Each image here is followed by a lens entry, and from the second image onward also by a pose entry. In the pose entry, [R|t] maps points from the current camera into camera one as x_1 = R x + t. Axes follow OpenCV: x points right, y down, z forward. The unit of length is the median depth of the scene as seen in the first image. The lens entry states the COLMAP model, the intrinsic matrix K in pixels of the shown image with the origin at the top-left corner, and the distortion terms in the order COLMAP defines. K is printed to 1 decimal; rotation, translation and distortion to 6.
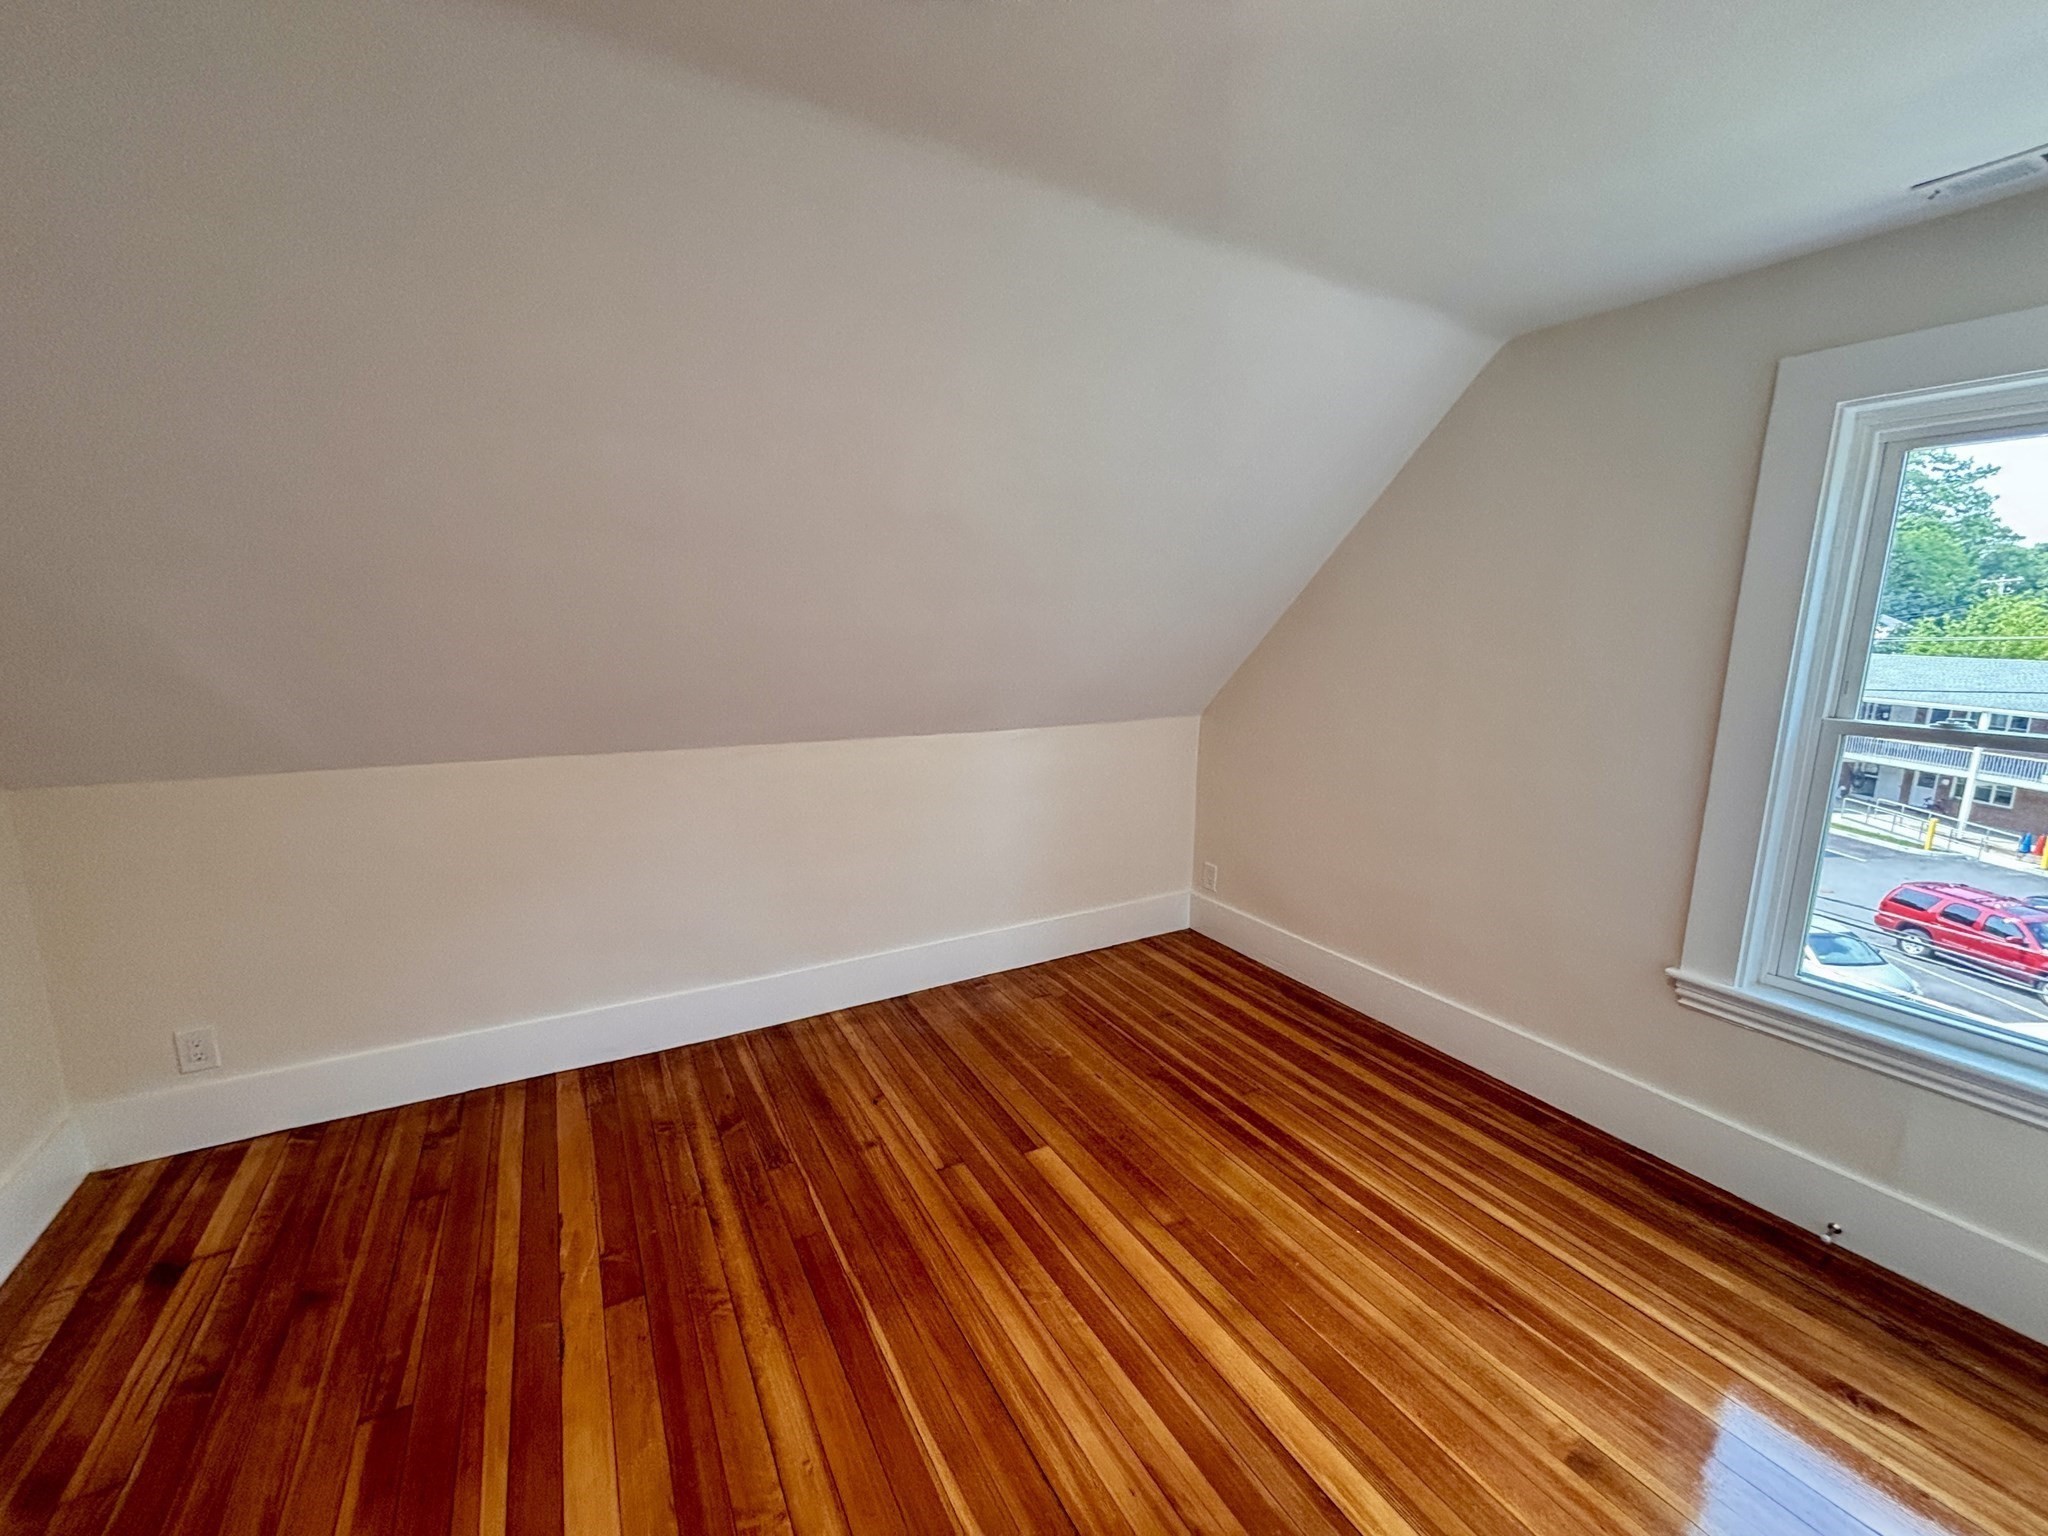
lens RADIAL K [[826.7, 0, 1021.7], [0, 826.7, 762.7], [0, 0, 1]] dist [0.013973, -0.000213]
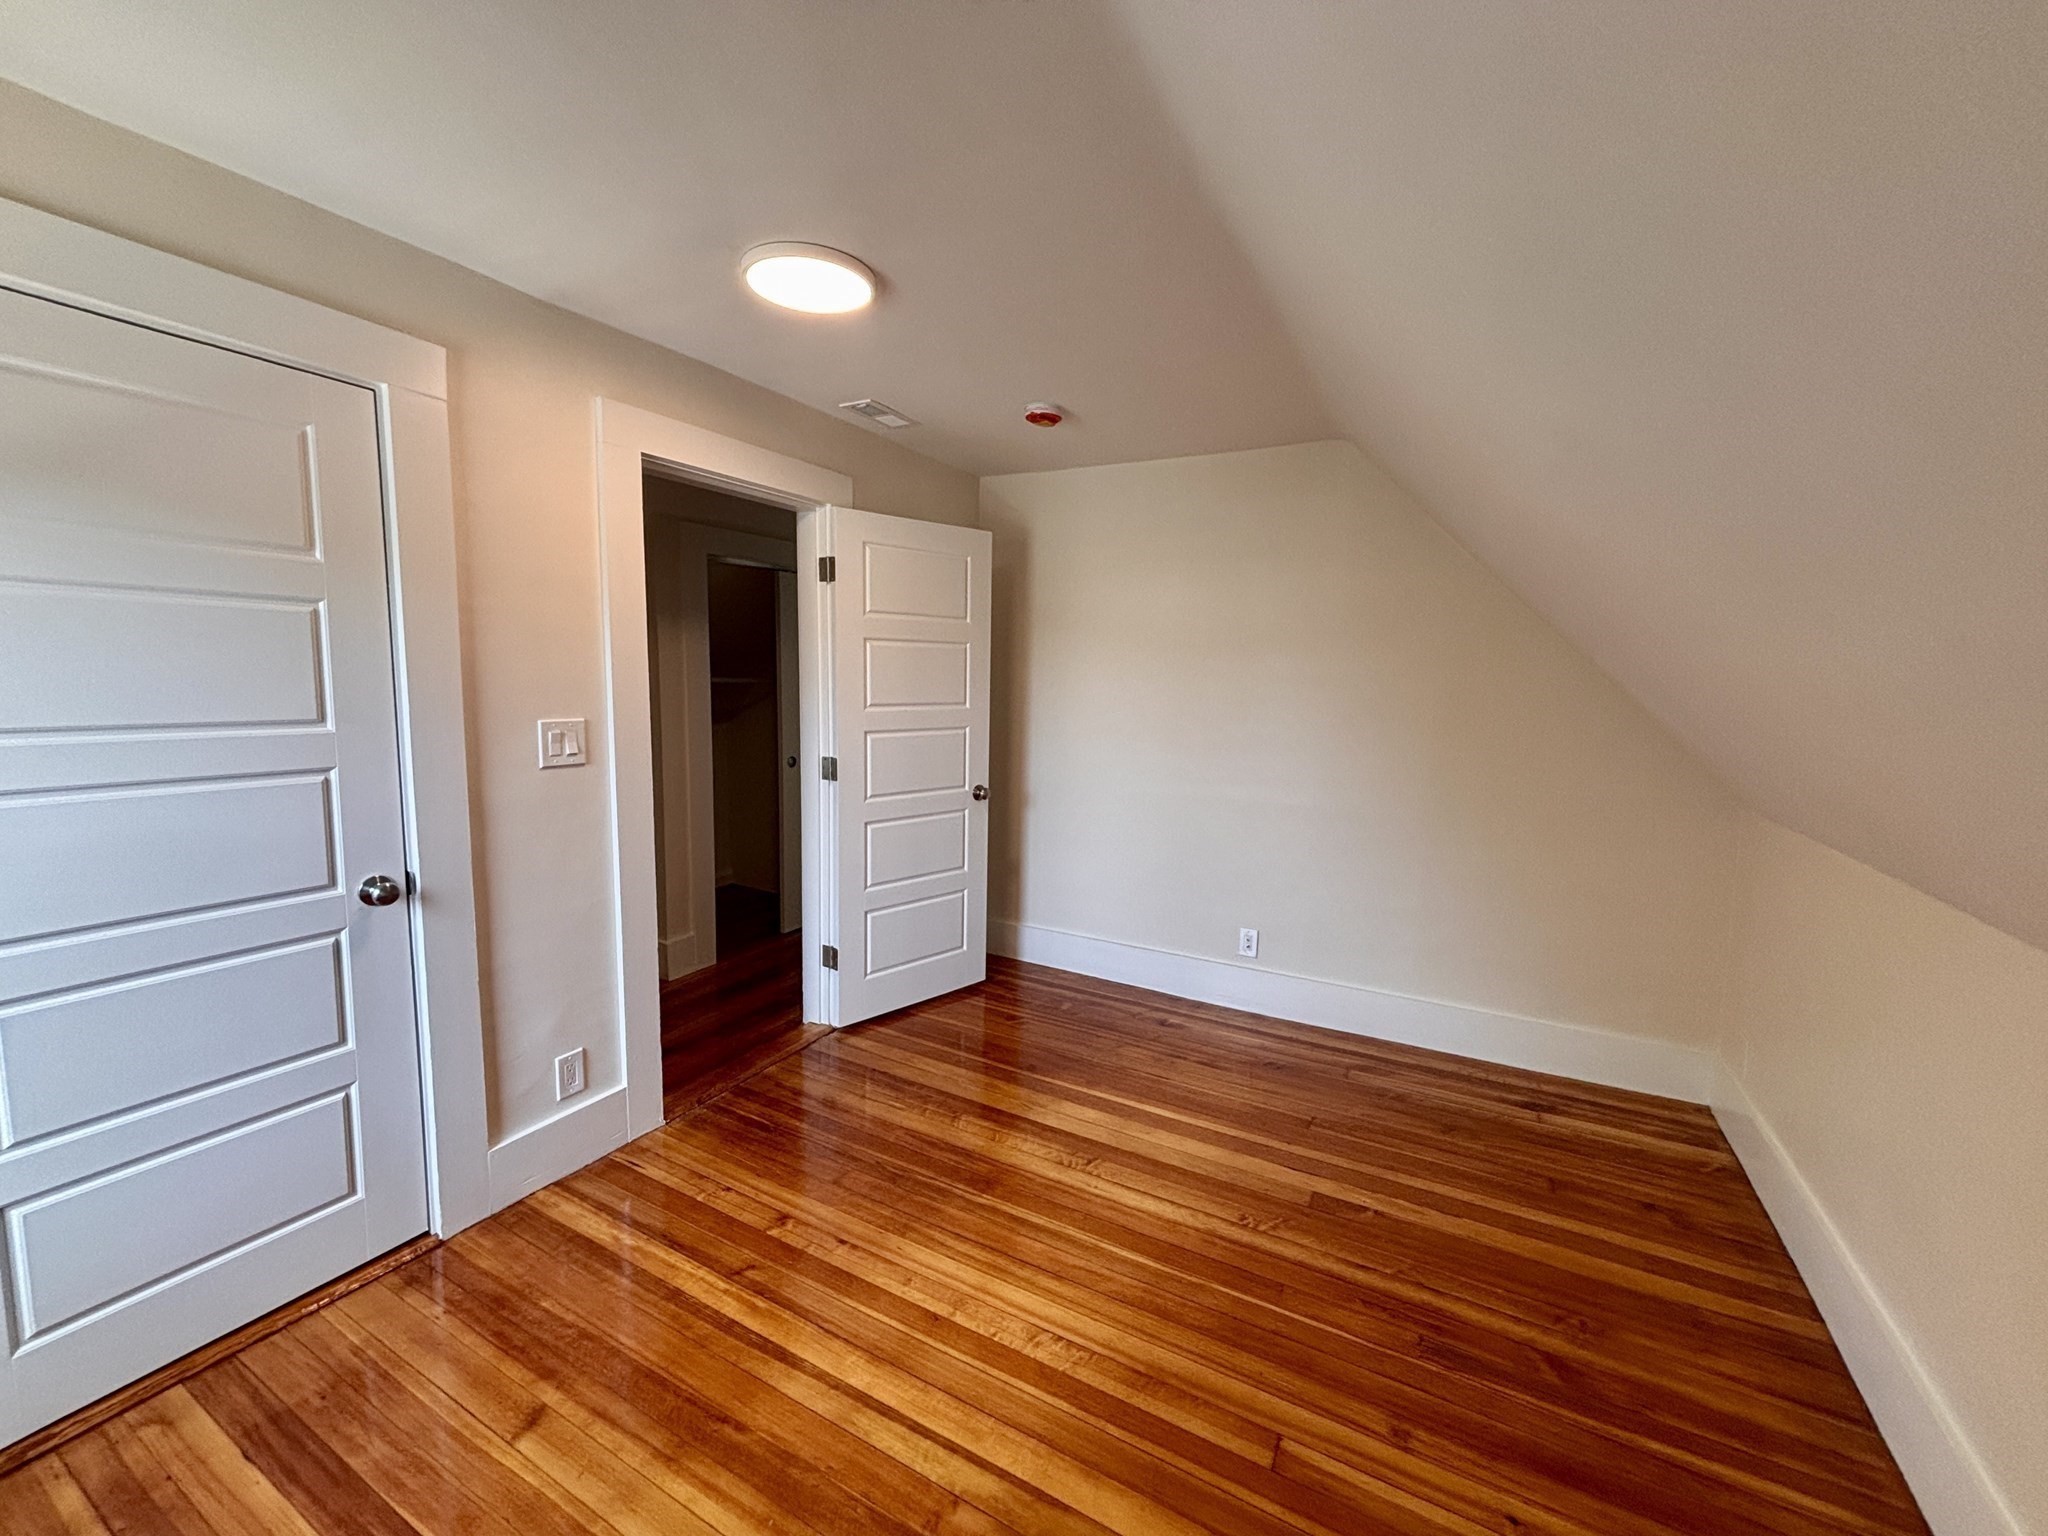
lens RADIAL K [[826.7, 0, 1021.7], [0, 826.7, 762.7], [0, 0, 1]] dist [0.013973, -0.000213]
pose [[-0.849654, 0.028569, -0.526566, 0.517766], [-0.123437, 0.960016, 0.251260, -0.241309], [0.512690, 0.278482, -0.812155, 1.536770]]
